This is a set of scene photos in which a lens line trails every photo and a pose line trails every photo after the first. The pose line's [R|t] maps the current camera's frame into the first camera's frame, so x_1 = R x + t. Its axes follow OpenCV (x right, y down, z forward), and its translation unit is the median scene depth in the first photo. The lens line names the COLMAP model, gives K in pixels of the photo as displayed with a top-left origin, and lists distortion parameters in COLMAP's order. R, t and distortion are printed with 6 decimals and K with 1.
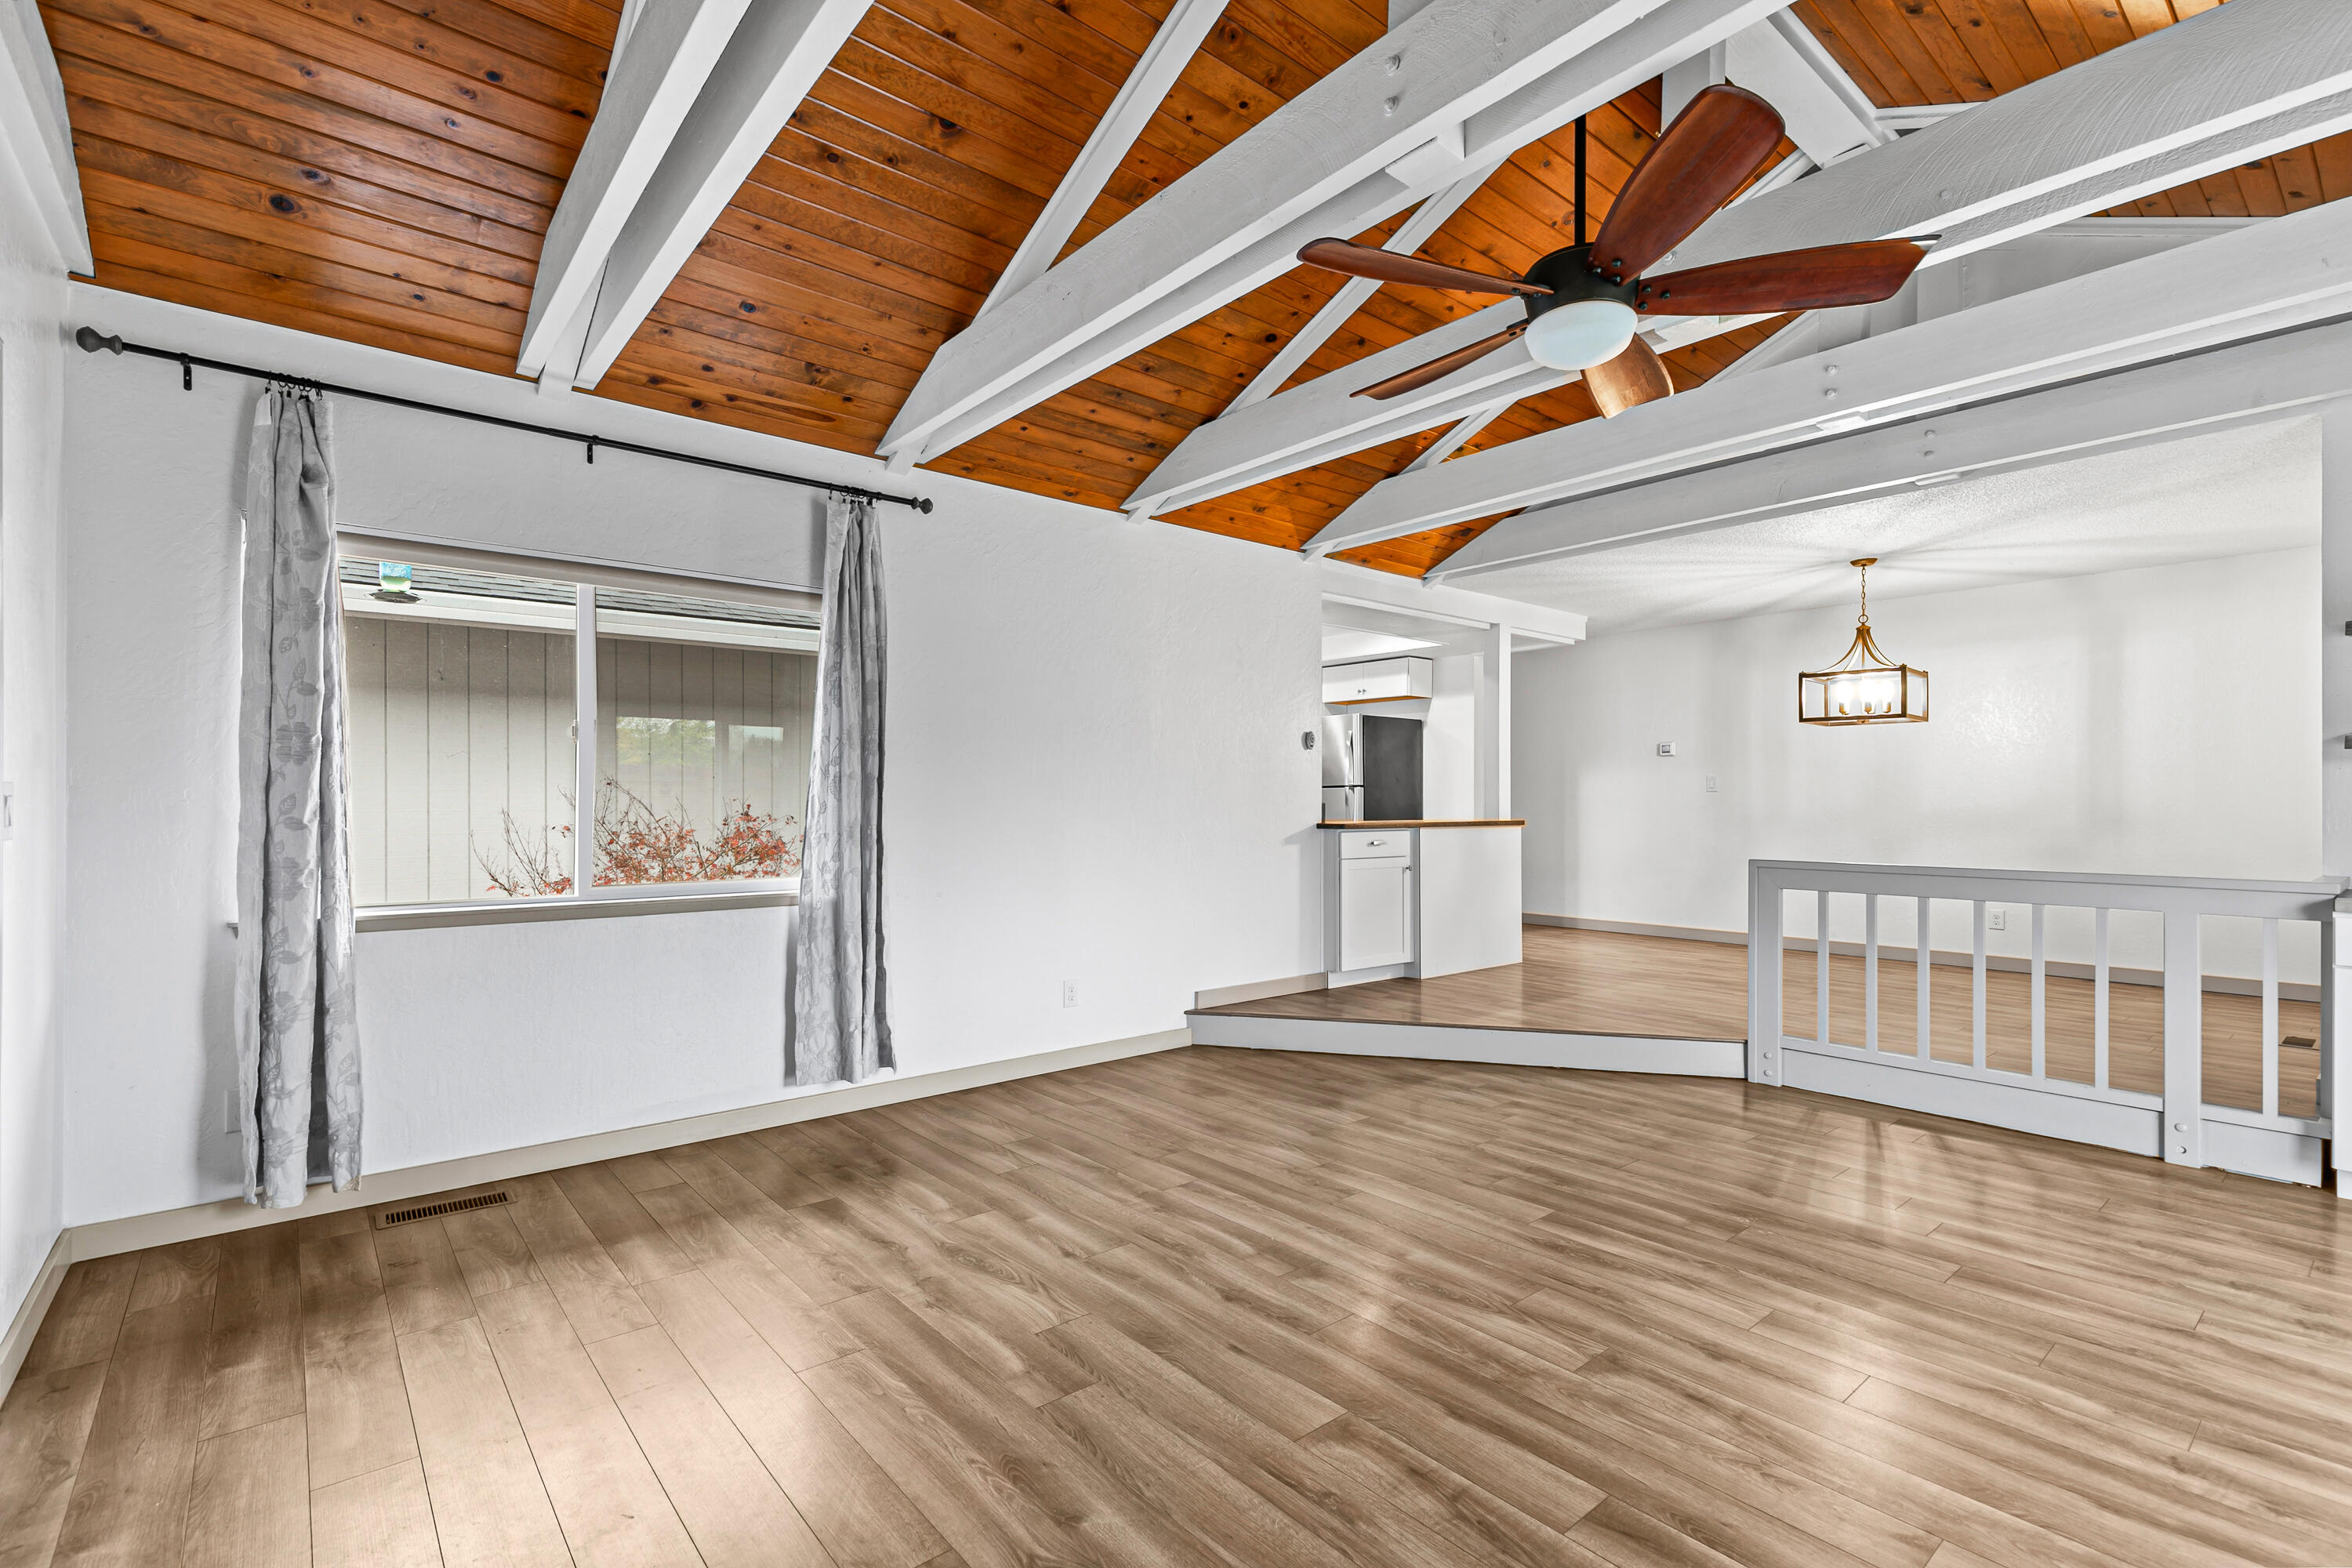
lens RADIAL K [[1080.4, 0, 1177.2], [0, 1080.4, 772.3], [0, 0, 1]] dist [0.013527, -0.002306]
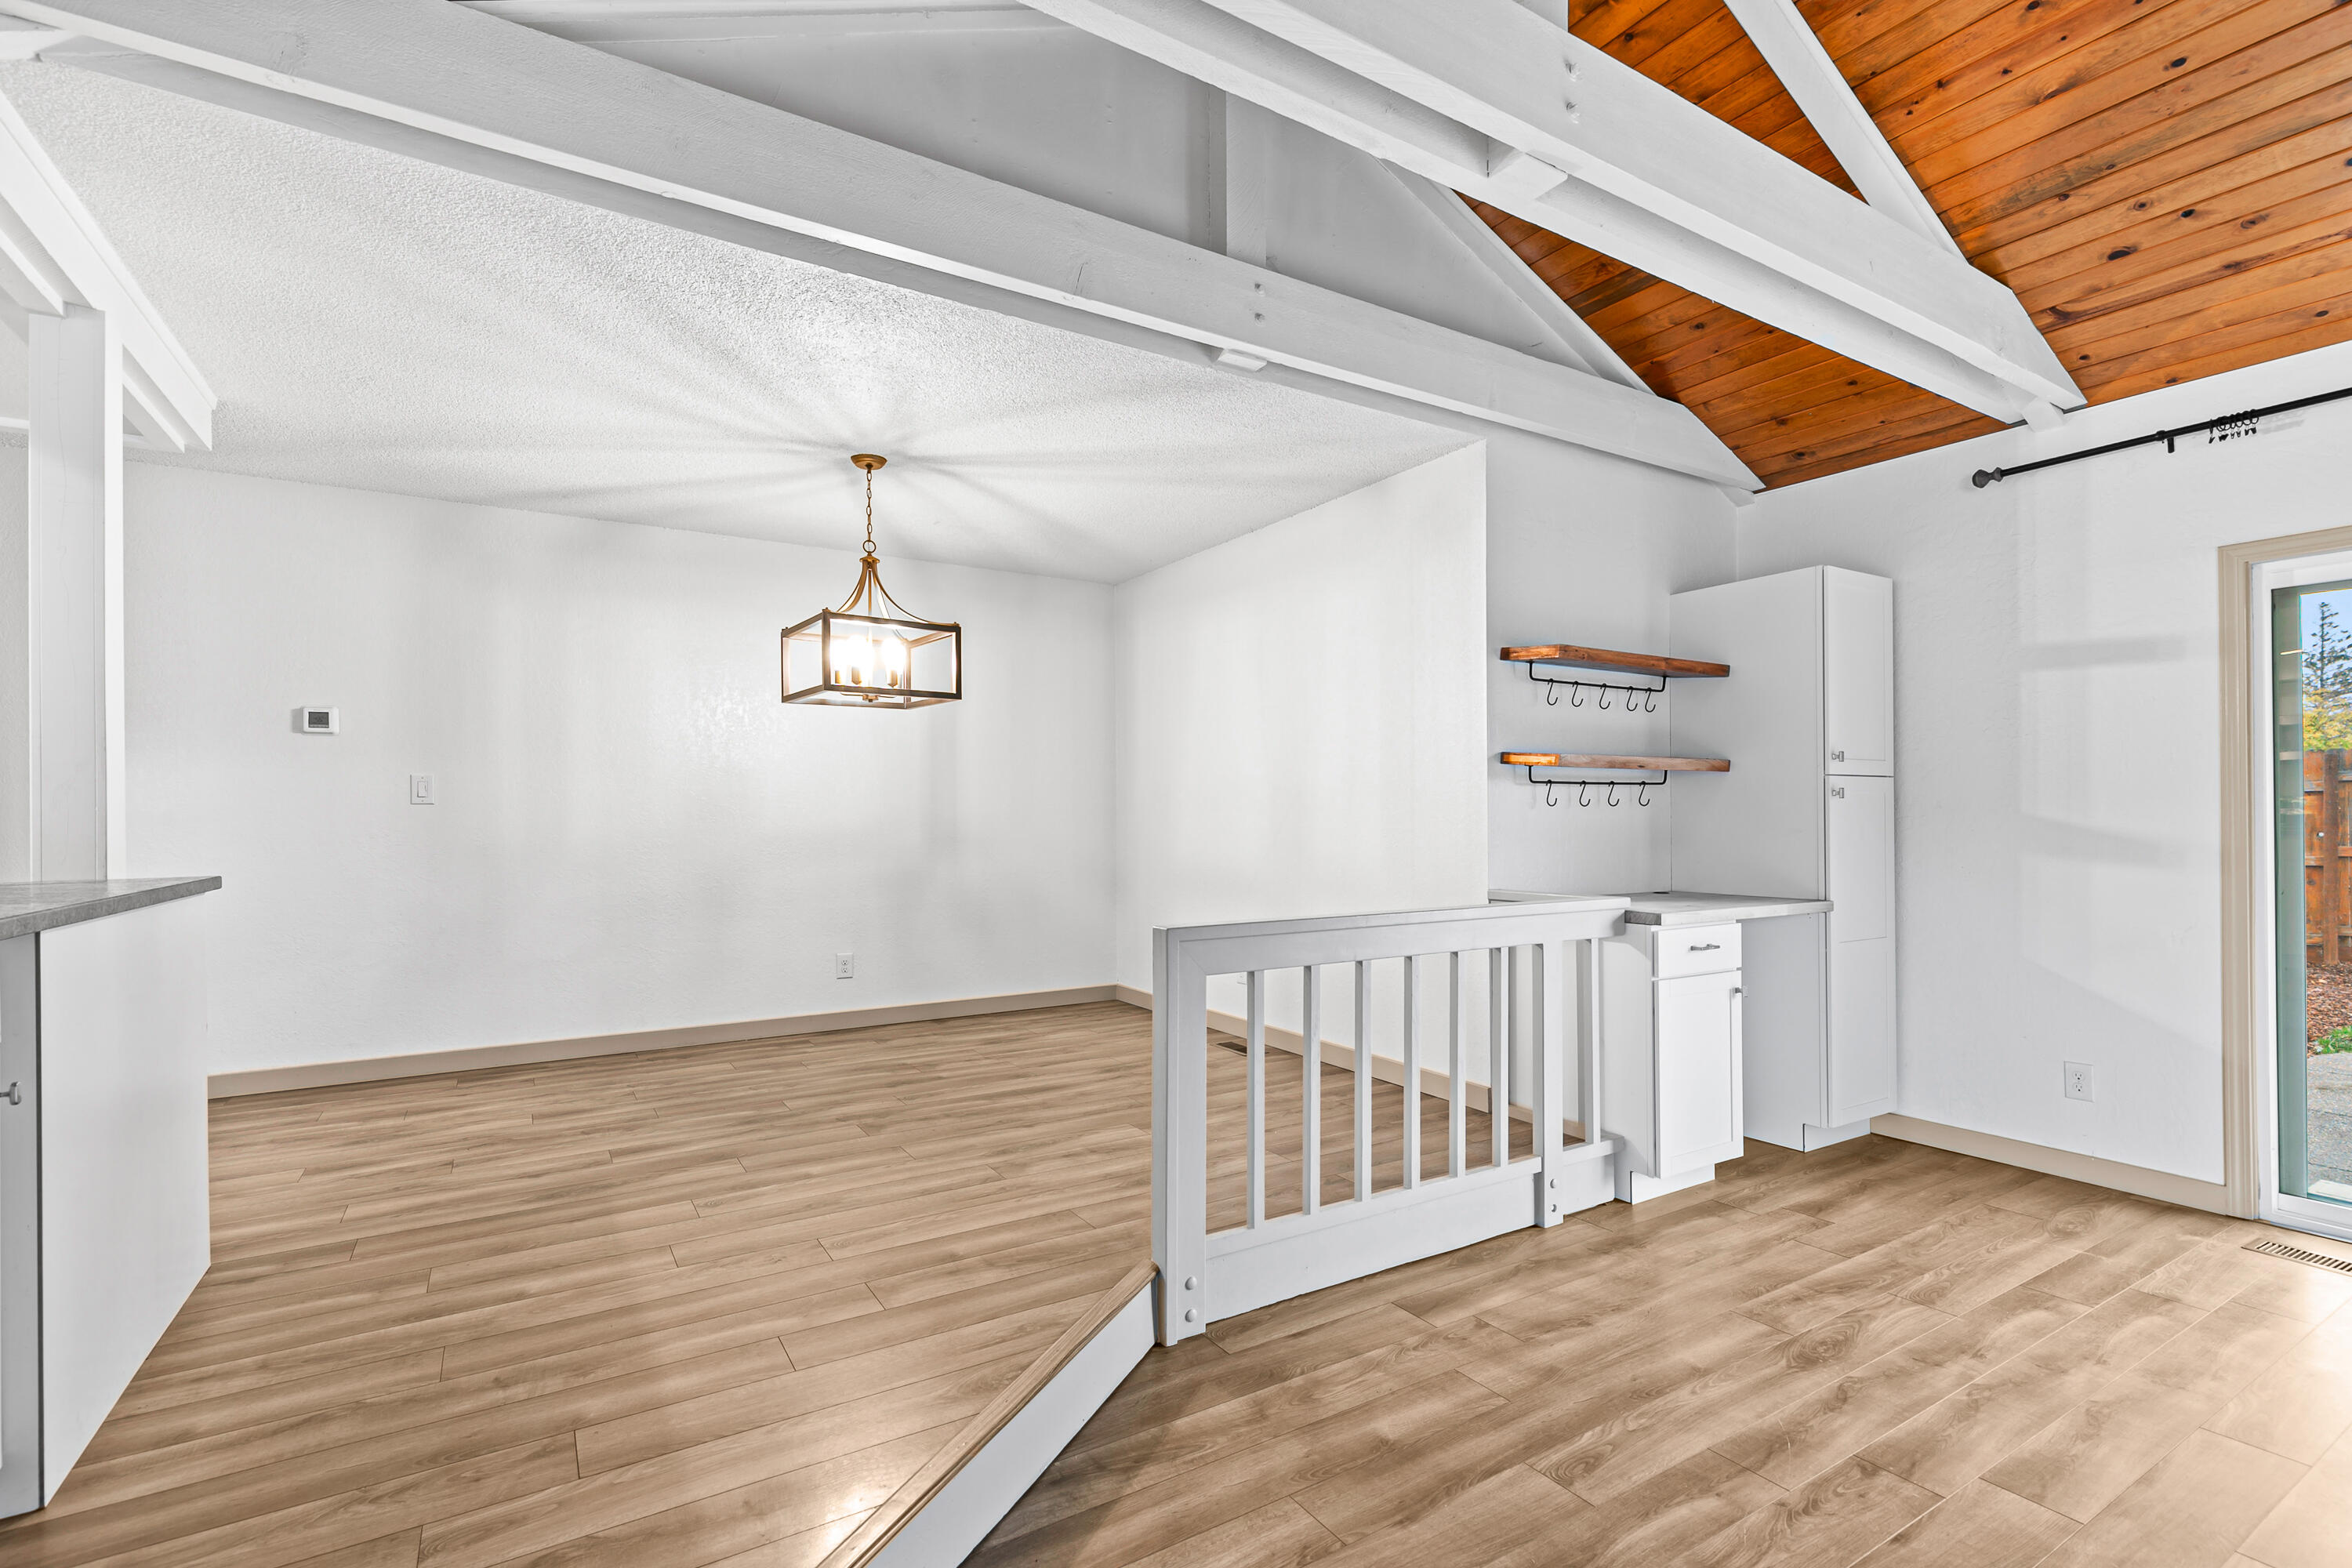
lens RADIAL K [[1080.4, 0, 1171.4], [0, 1080.4, 816.3], [0, 0, 1]] dist [0.013527, -0.002306]
pose [[0.139070, 0.000996, 0.990282, 0.001018], [-0.023861, 0.999713, 0.002345, 0.032323], [-0.989995, -0.023955, 0.139054, 1.248491]]
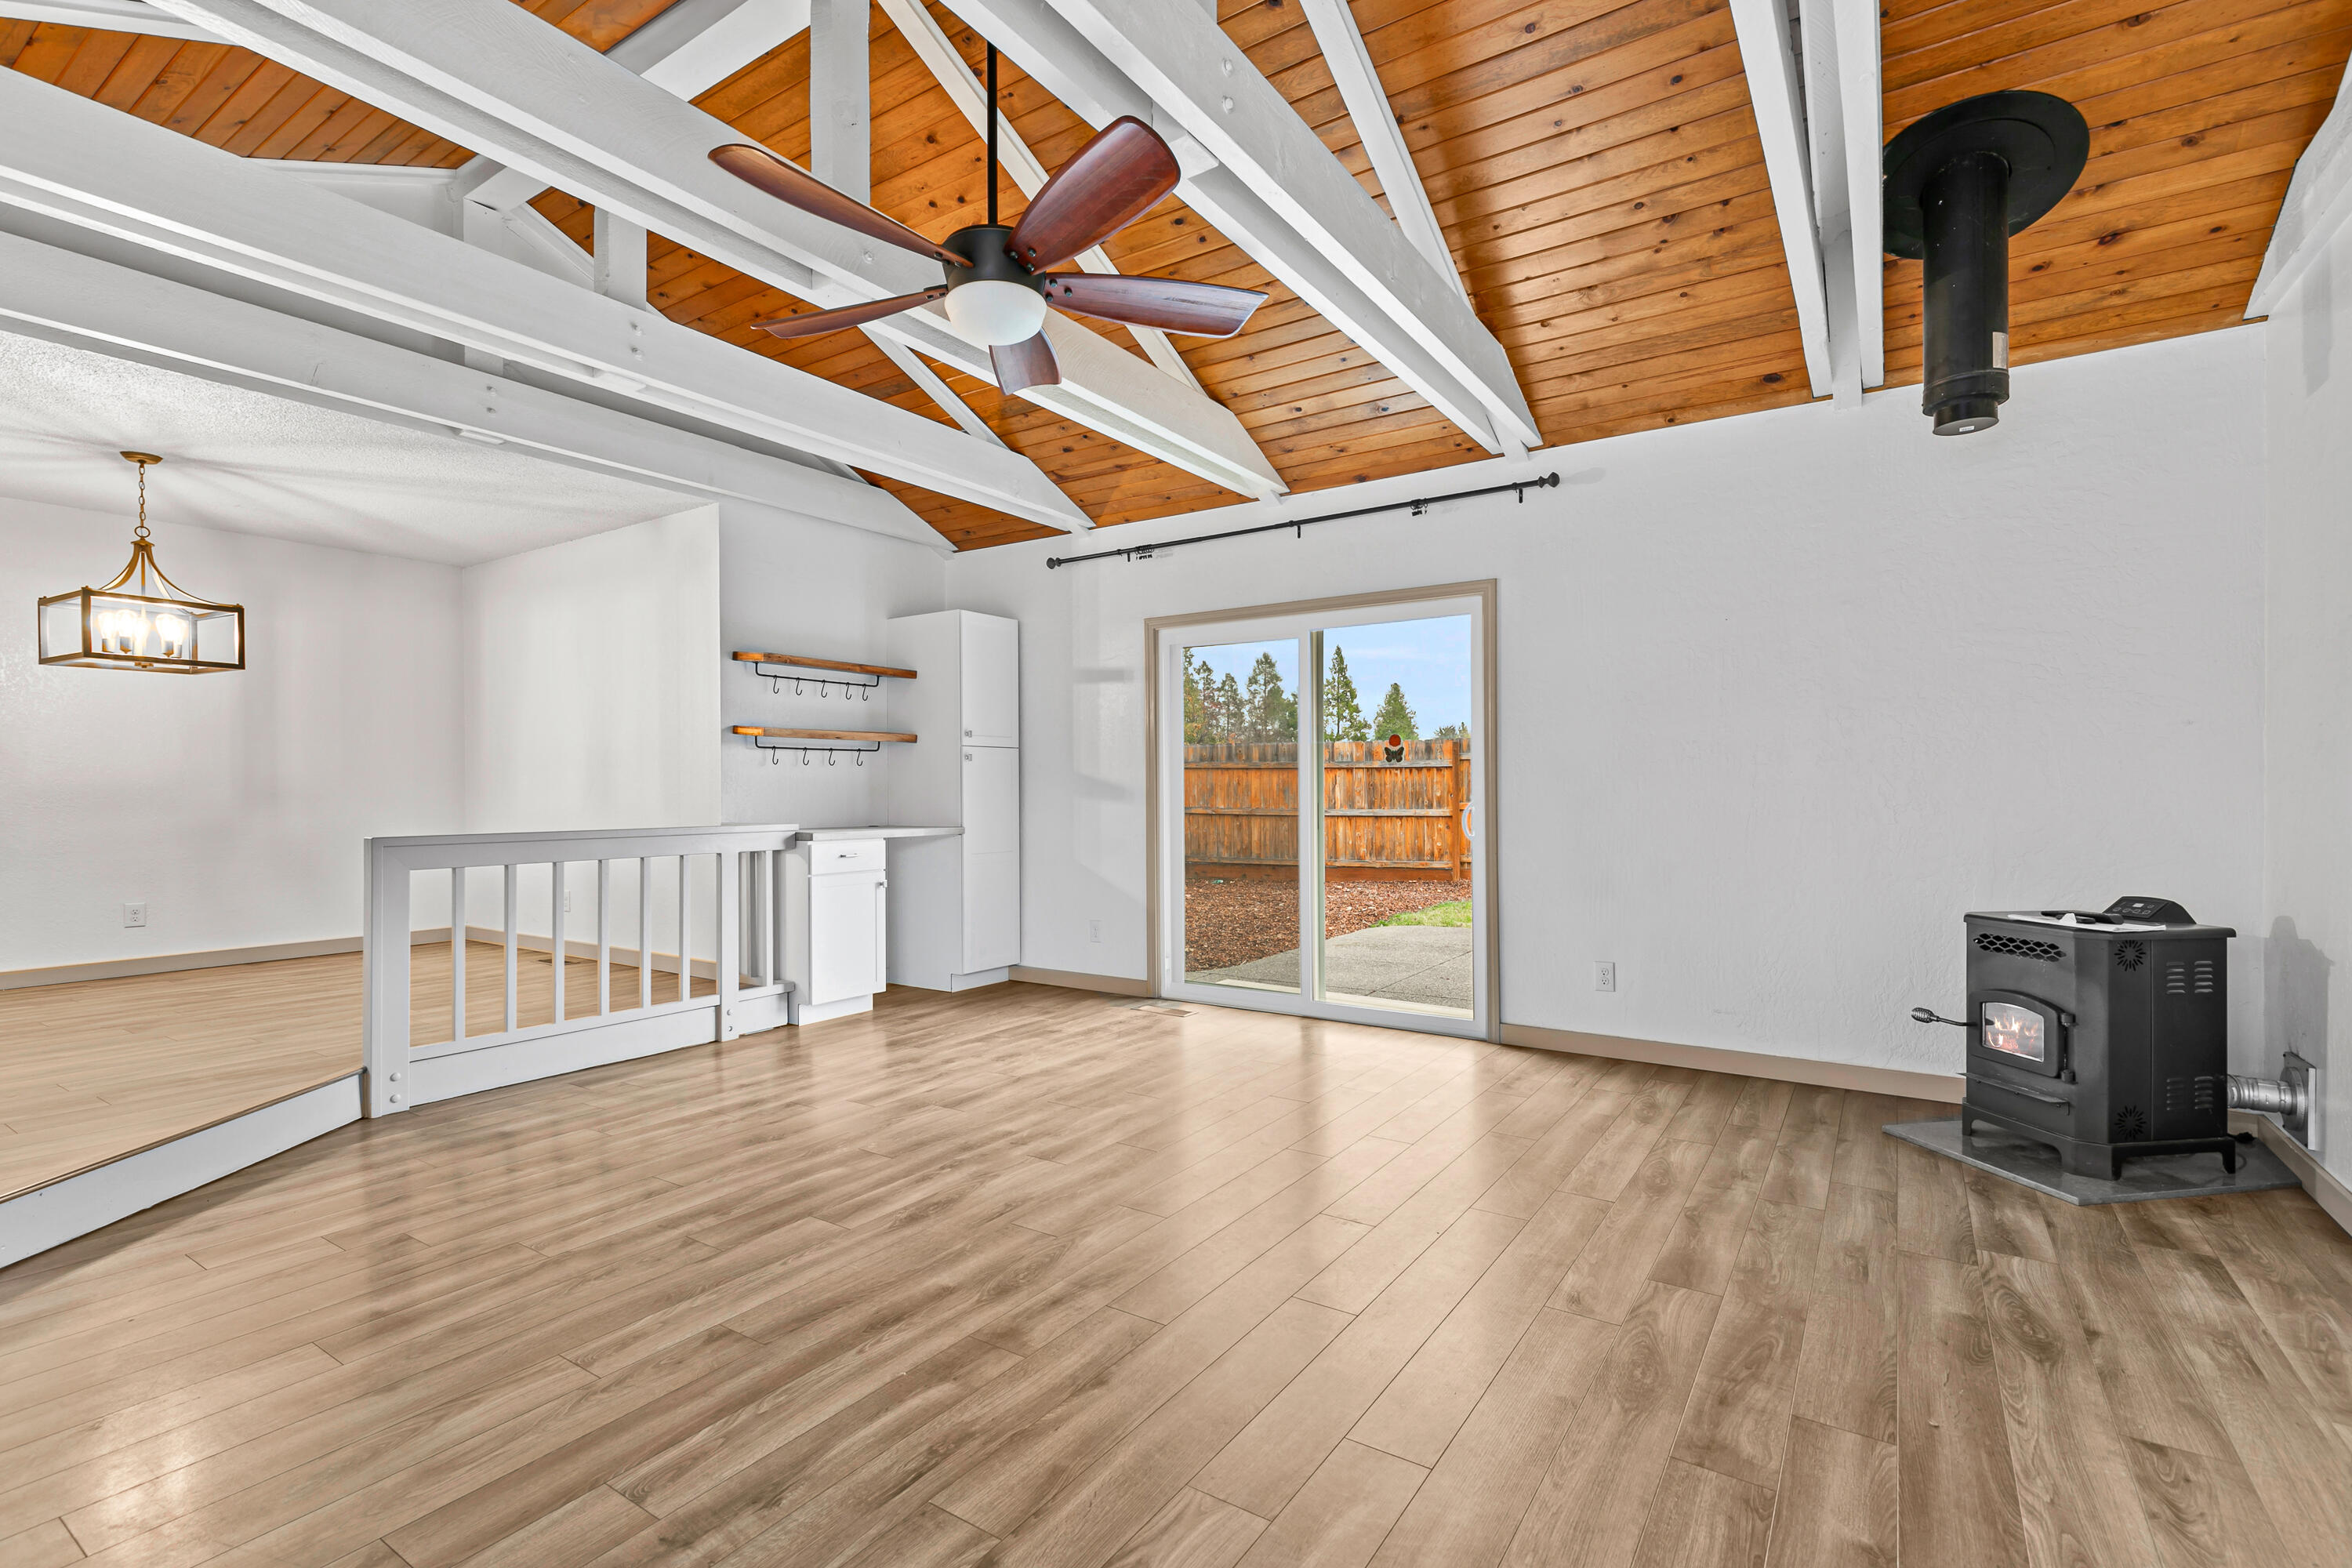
lens RADIAL K [[1080.4, 0, 1181.0], [0, 1080.4, 794.8], [0, 0, 1]] dist [0.013527, -0.002306]
pose [[-0.286097, -0.003176, 0.958195, -0.539456], [-0.021324, 0.999768, -0.003053, 0.052024], [-0.957963, -0.021306, -0.286098, 0.895674]]
